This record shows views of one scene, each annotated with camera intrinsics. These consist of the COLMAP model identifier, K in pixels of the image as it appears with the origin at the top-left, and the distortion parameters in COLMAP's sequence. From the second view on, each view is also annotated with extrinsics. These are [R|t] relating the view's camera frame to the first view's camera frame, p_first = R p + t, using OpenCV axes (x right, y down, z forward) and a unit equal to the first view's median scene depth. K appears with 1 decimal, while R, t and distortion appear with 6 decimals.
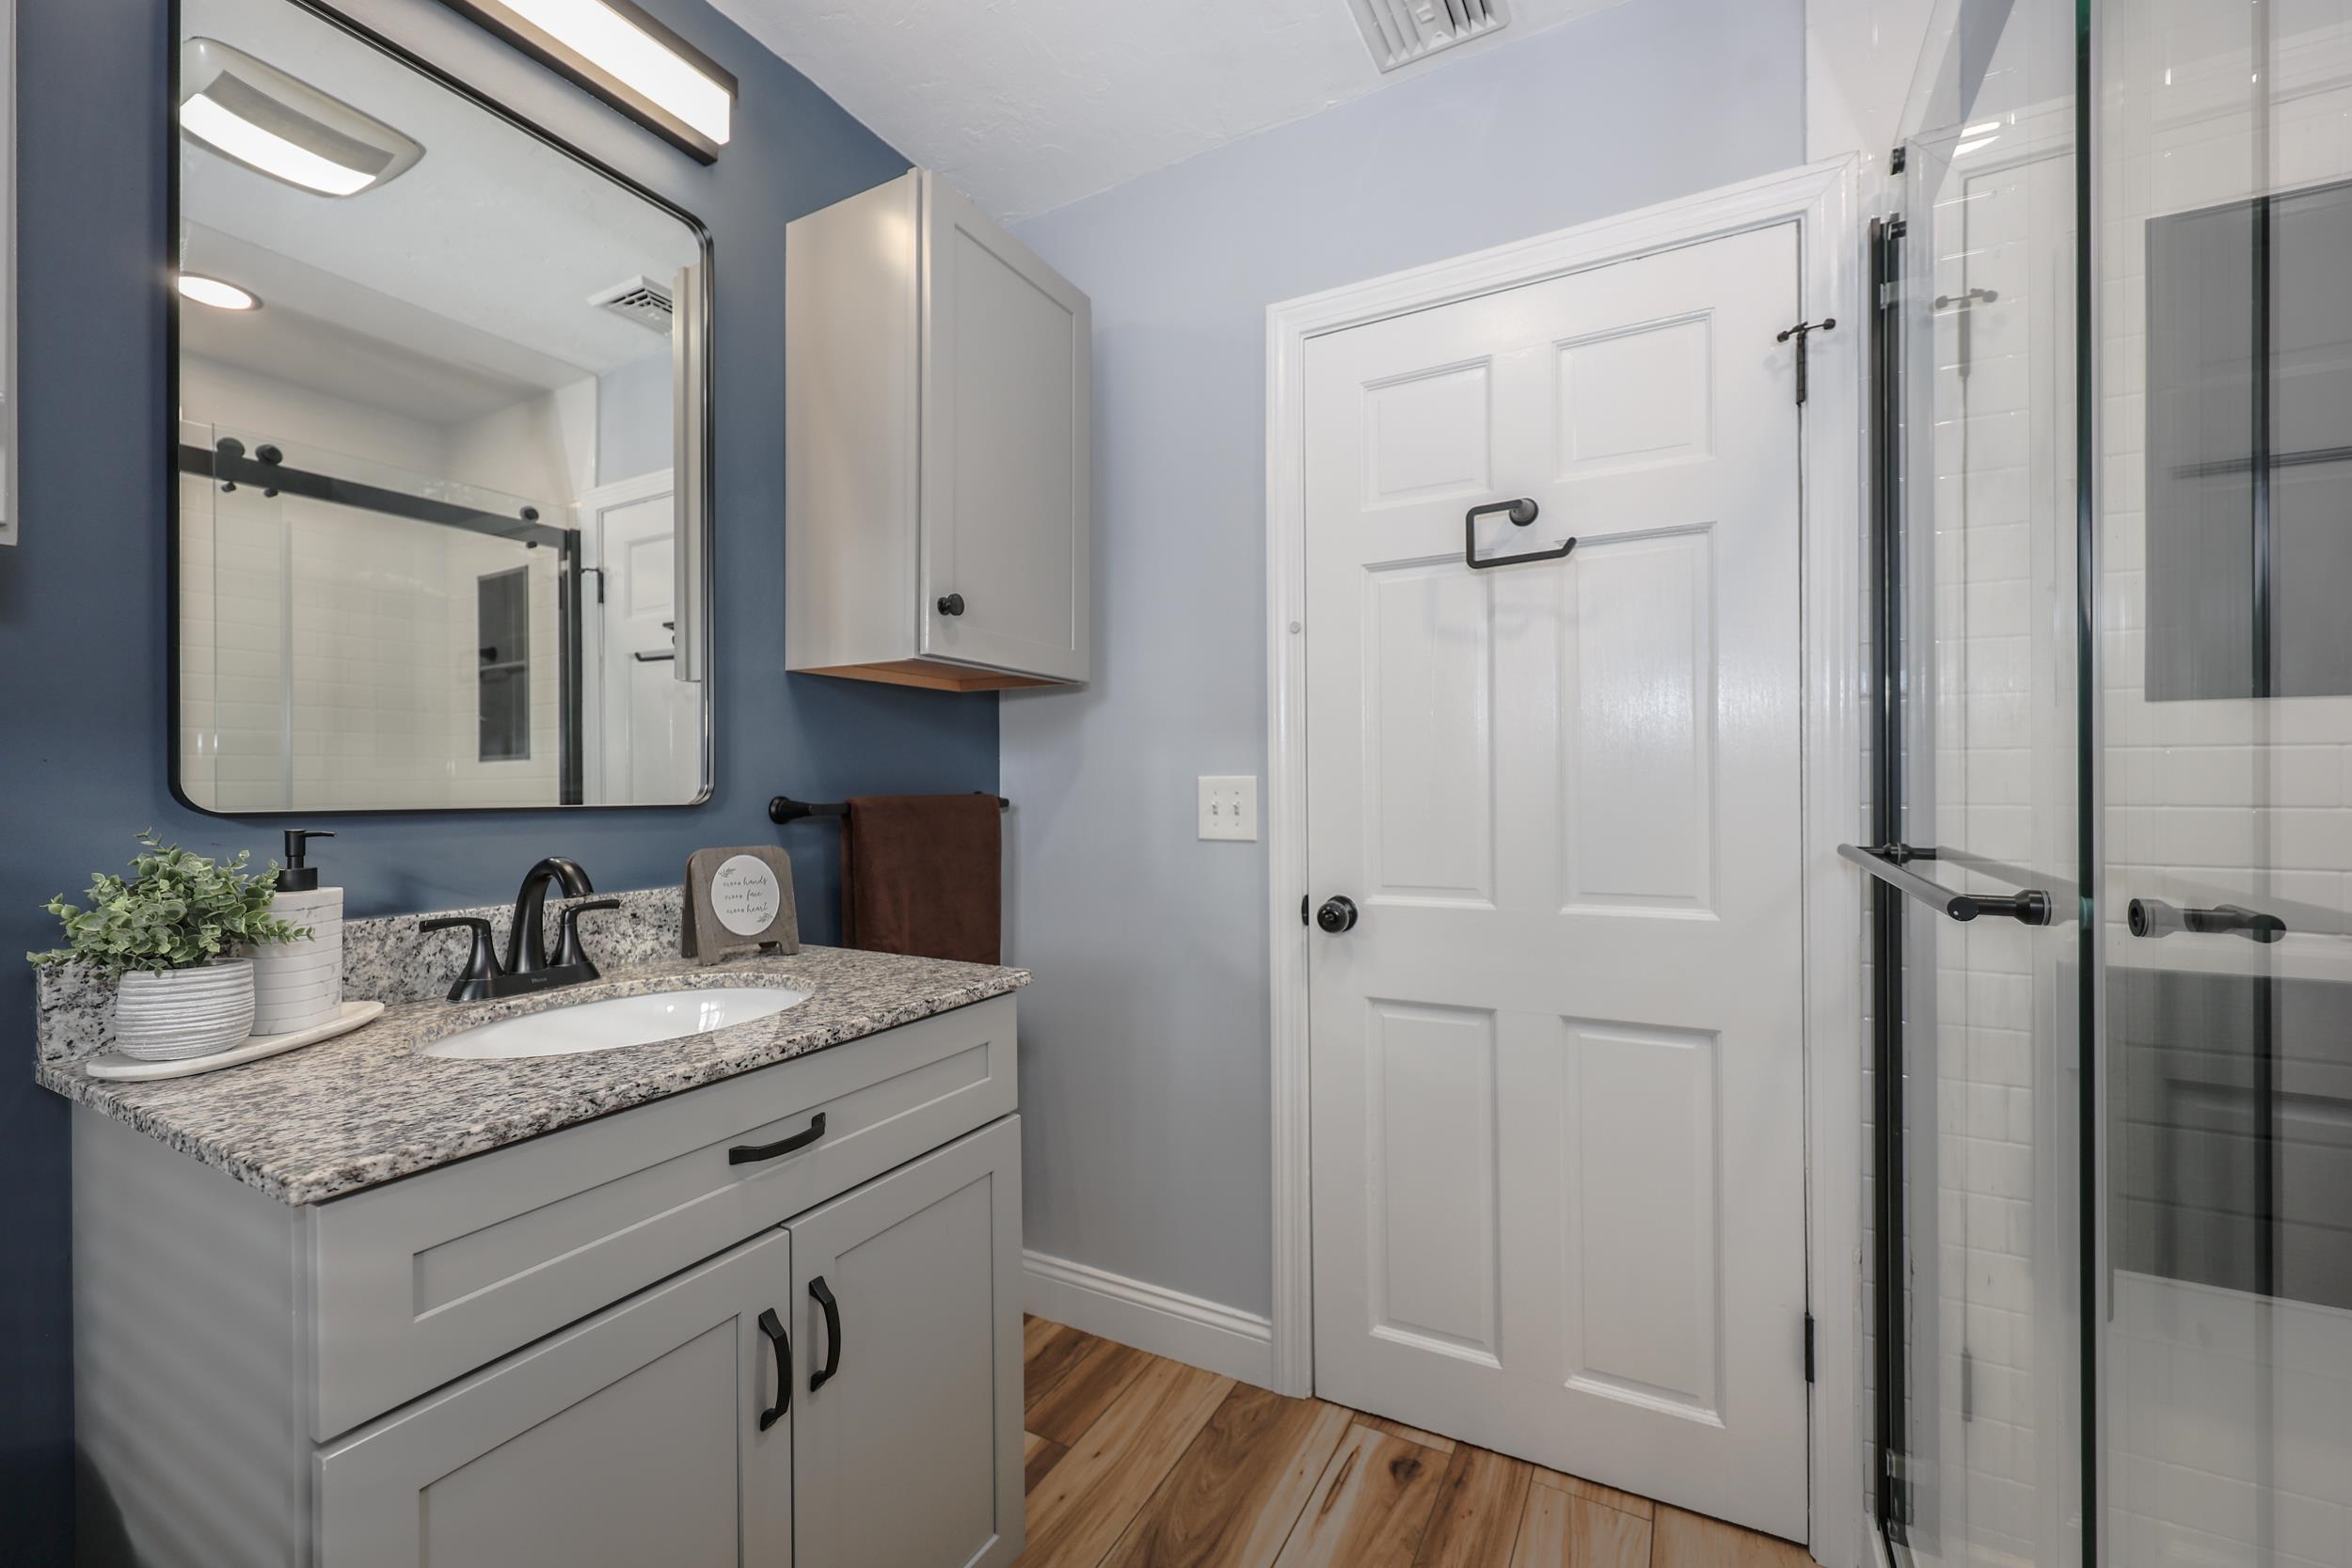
lens RADIAL K [[966.0, 0, 1225.9], [0, 966.0, 783.5], [0, 0, 1]] dist [-0.003585, -0.000265]
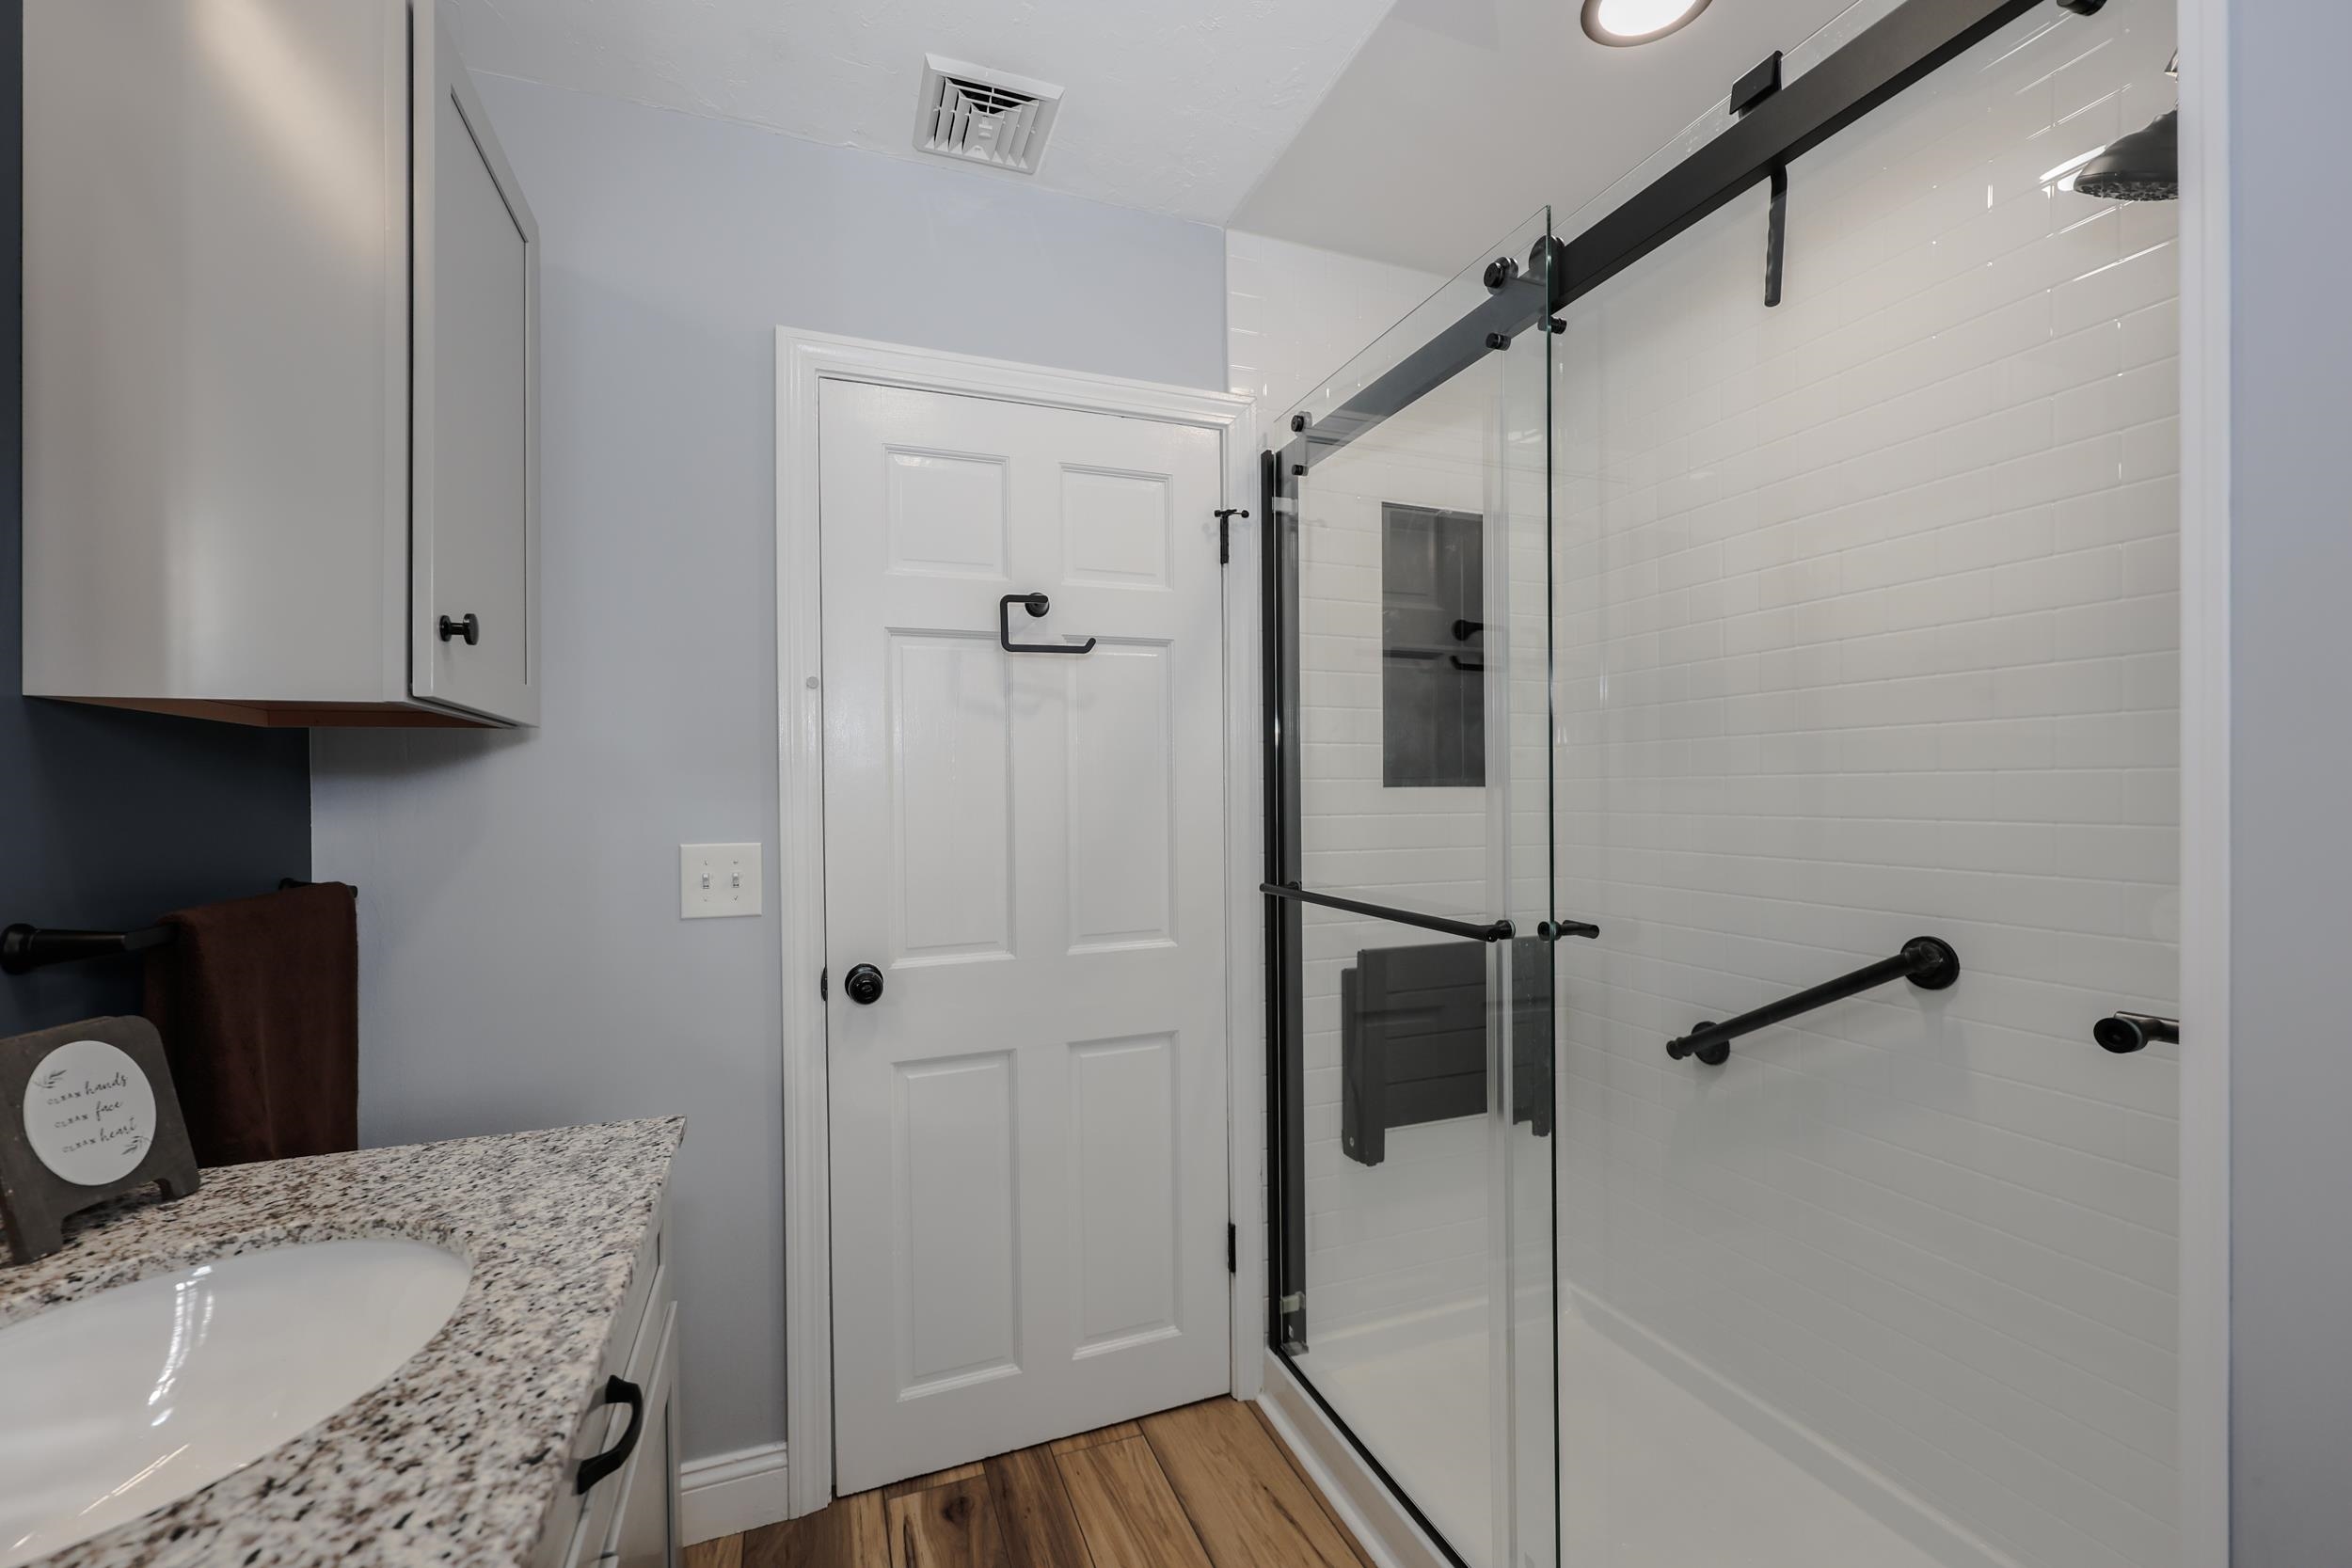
lens RADIAL K [[966.0, 0, 1186.2], [0, 966.0, 787.0], [0, 0, 1]] dist [-0.003585, -0.000265]
pose [[0.647877, 0.003588, 0.761737, -0.453280], [0.003187, 0.999967, -0.007420, -0.059357], [-0.761739, 0.007235, 0.647844, 0.136328]]
